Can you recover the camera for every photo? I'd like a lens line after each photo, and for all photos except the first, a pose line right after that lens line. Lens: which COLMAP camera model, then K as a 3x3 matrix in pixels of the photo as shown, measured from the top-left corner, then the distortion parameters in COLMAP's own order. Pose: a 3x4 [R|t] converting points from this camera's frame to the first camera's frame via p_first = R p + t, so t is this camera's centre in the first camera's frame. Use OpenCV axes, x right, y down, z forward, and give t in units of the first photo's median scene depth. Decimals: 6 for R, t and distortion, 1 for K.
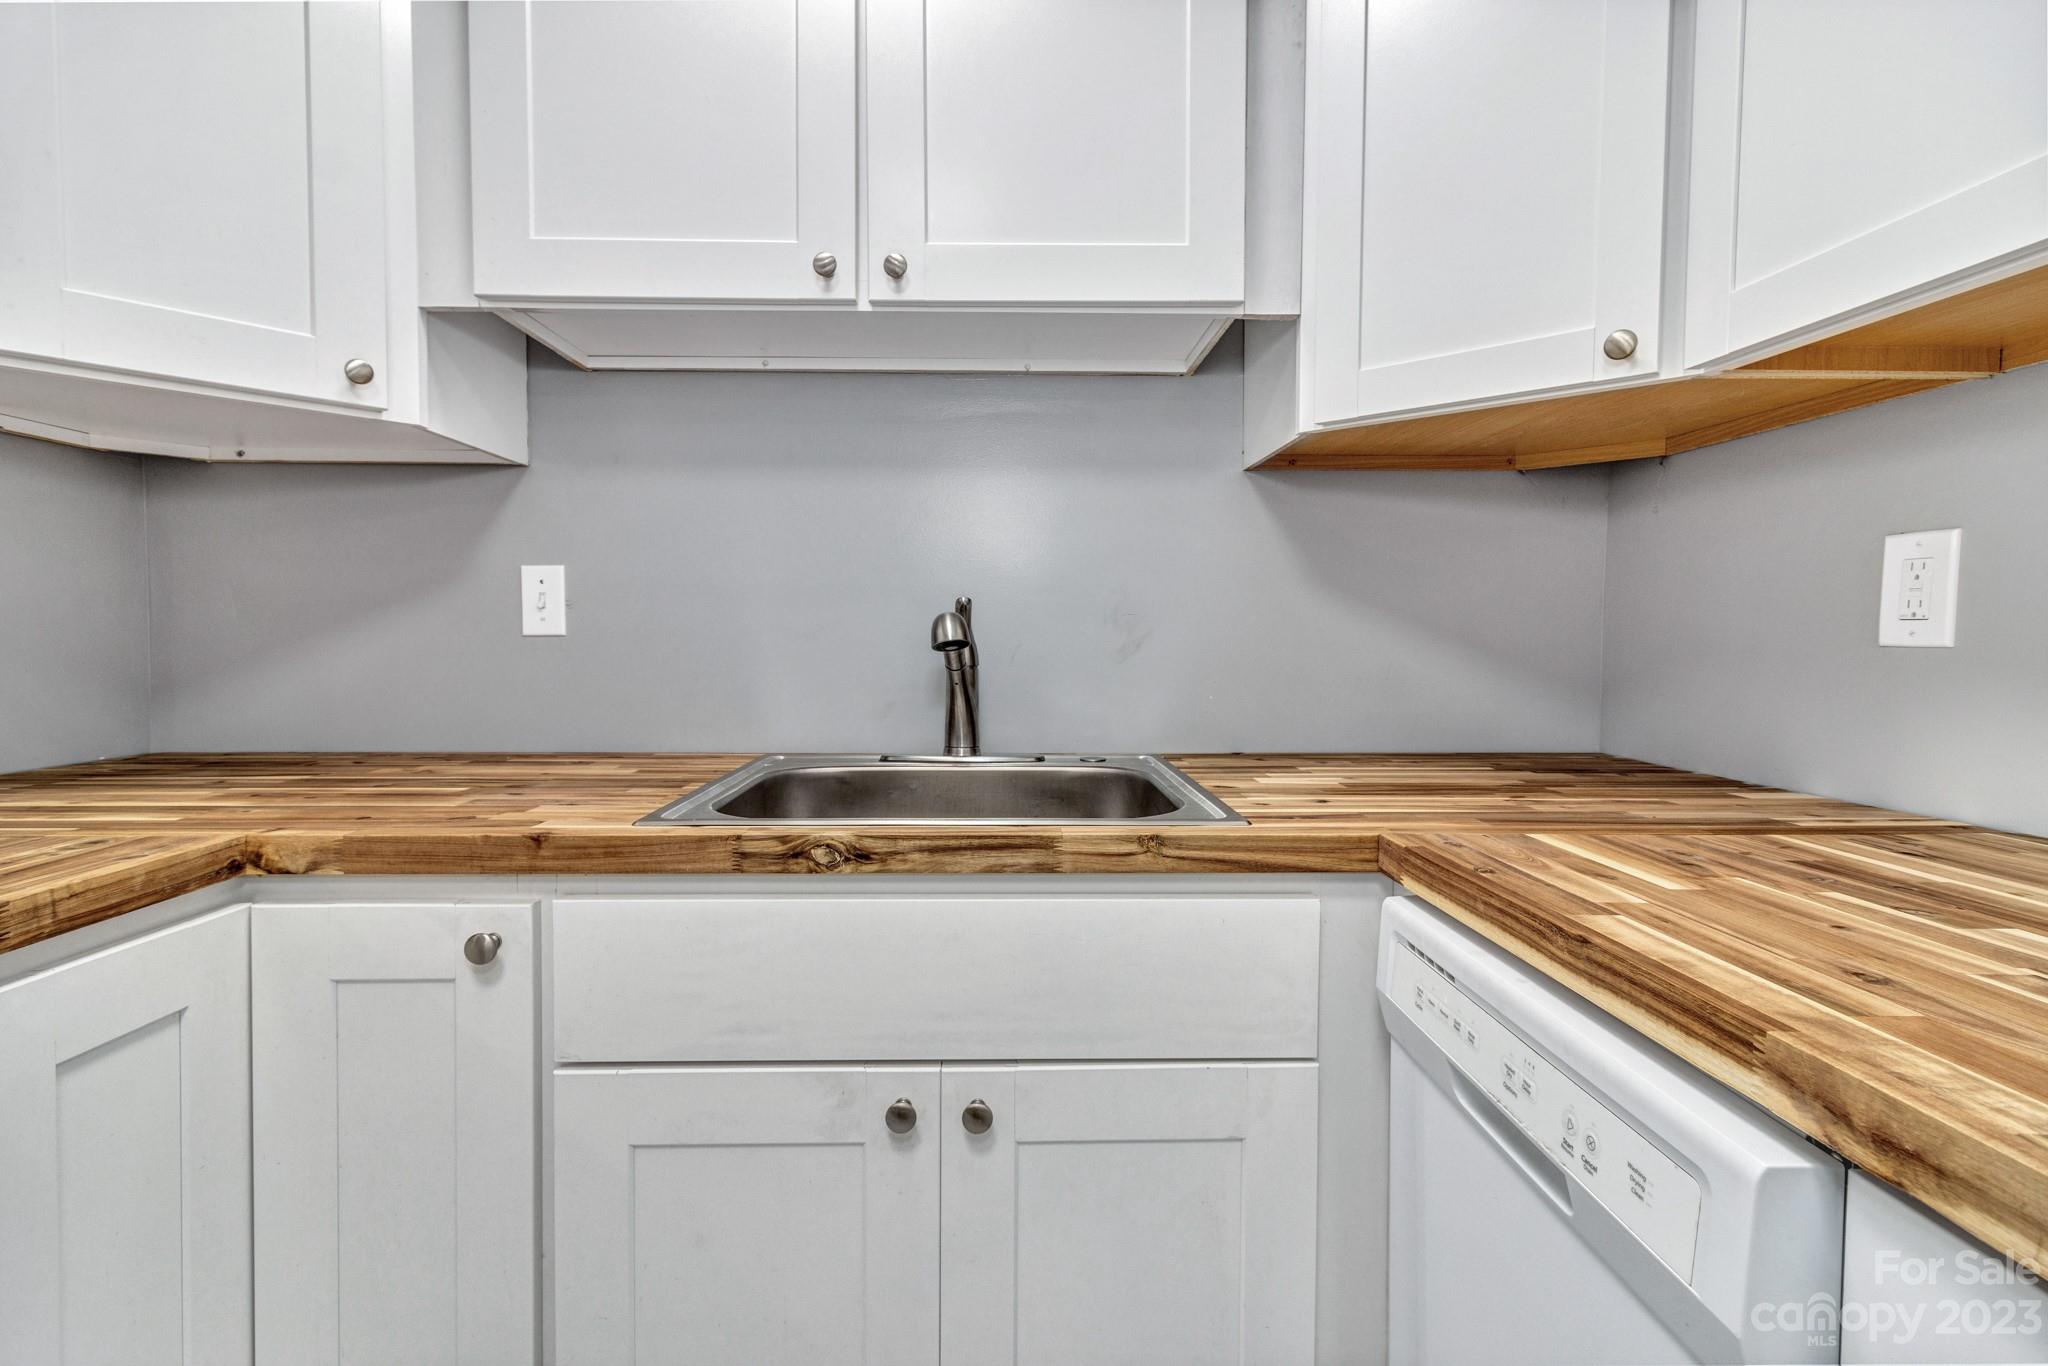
lens RADIAL K [[974.0, 0, 1012.0], [0, 974.0, 663.5], [0, 0, 1]] dist [0.002134, -0.000230]
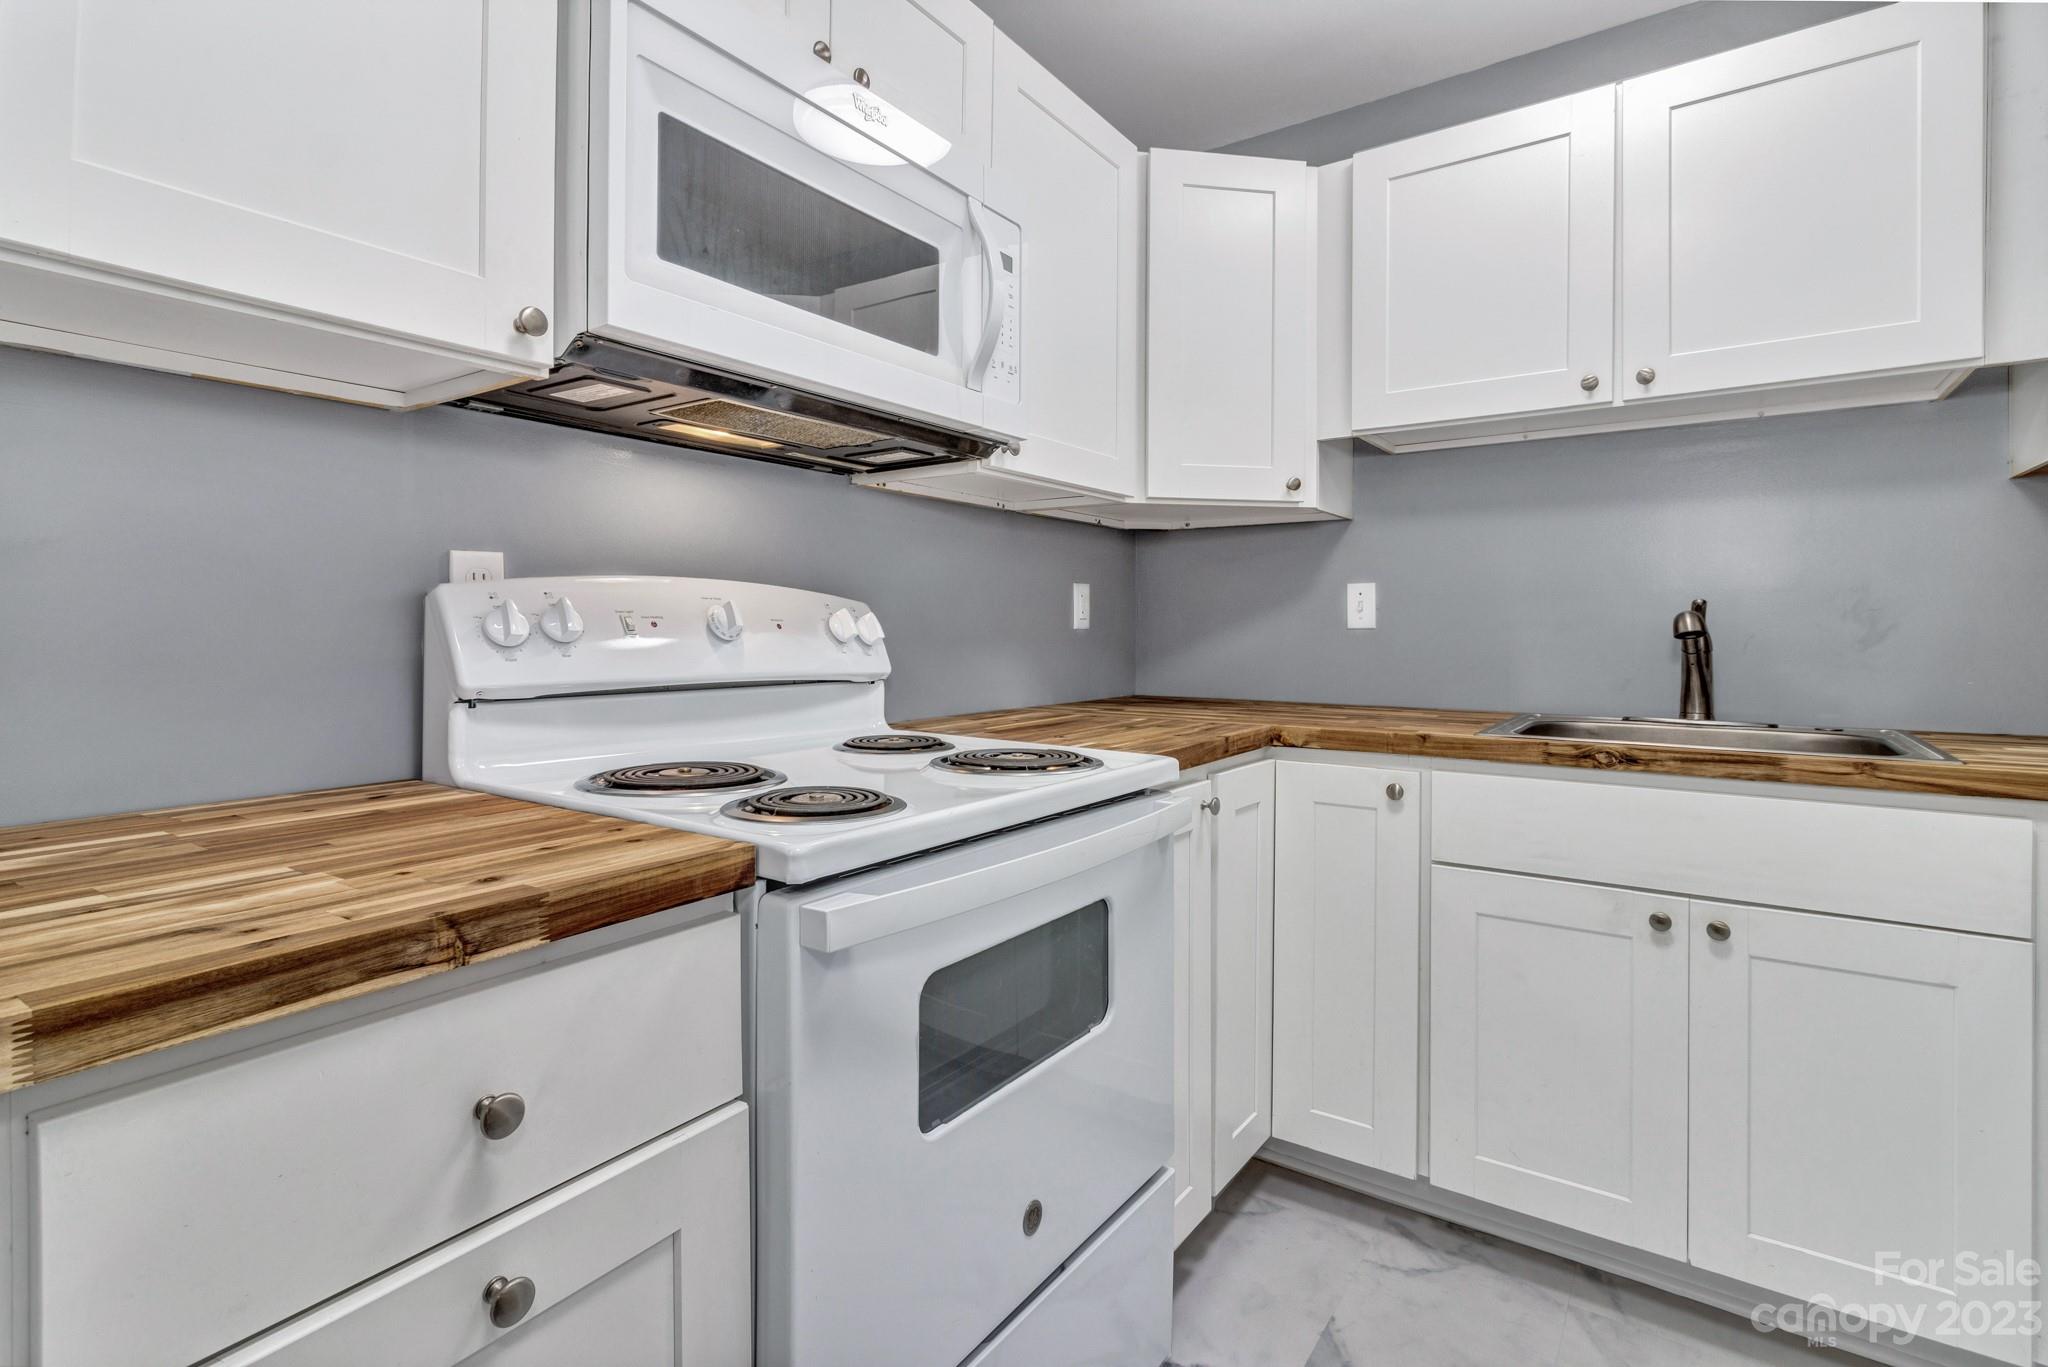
lens RADIAL K [[988.5, 0, 985.8], [0, 988.5, 632.4], [0, 0, 1]] dist [0.002400, -0.000079]
pose [[0.794982, 0.000296, -0.606633, -0.005738], [-0.016631, 0.999635, -0.021307, 0.031710], [0.606405, 0.027028, 0.794697, -0.928099]]
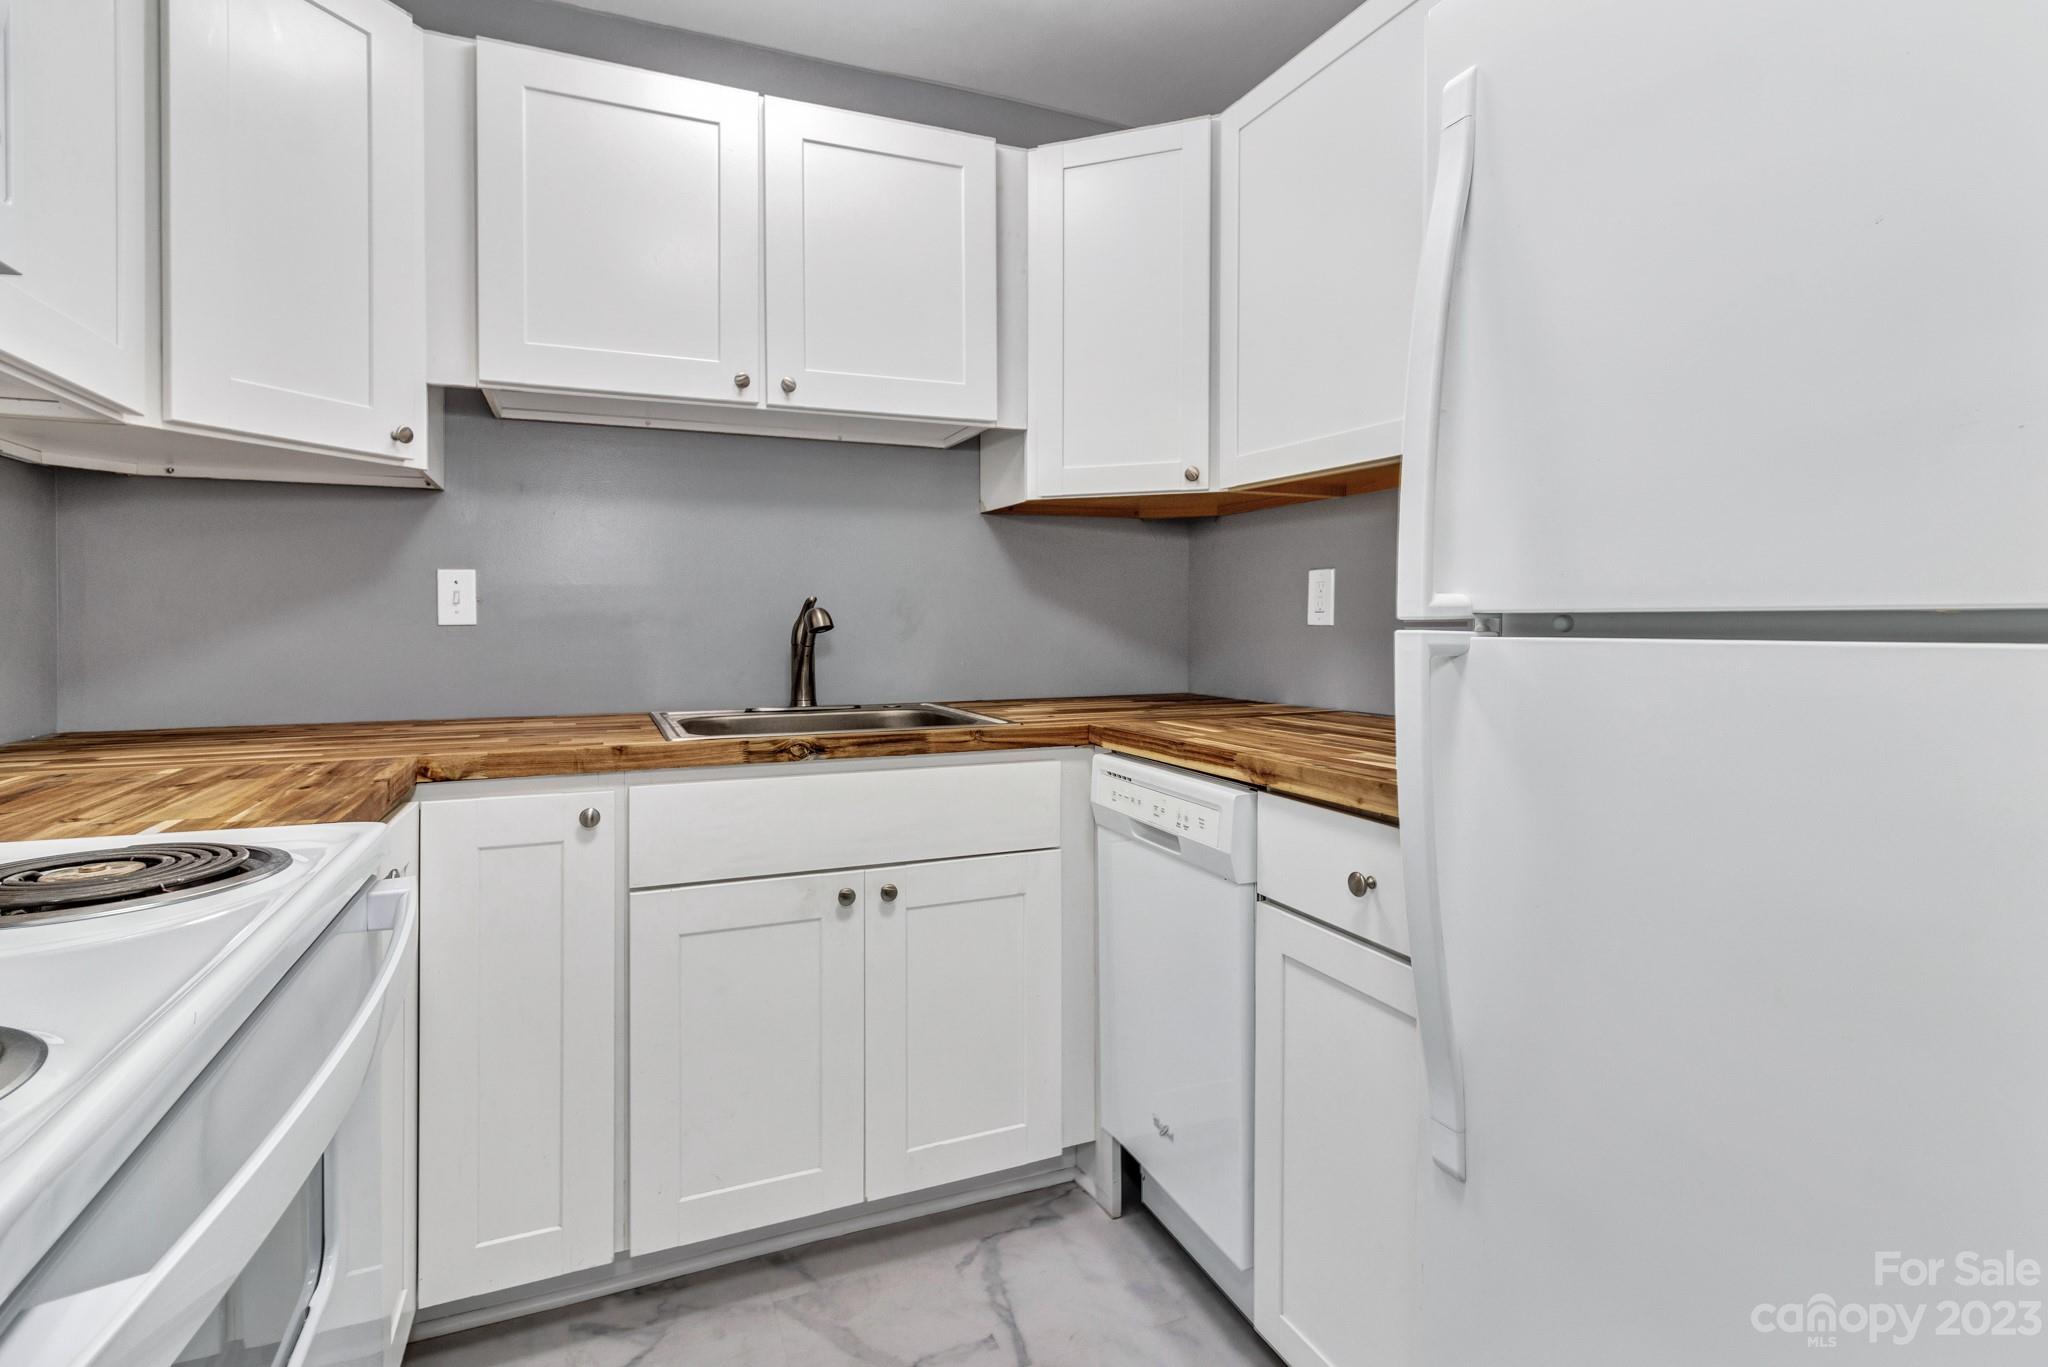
lens RADIAL K [[1017.9, 0, 1025.9], [0, 1017.9, 630.3], [0, 0, 1]] dist [0.004614, 0.000067]
pose [[0.926785, -0.008440, 0.375497, -0.454013], [0.016919, 0.999671, -0.019288, 0.024156], [-0.375210, 0.024229, 0.926623, -0.758508]]
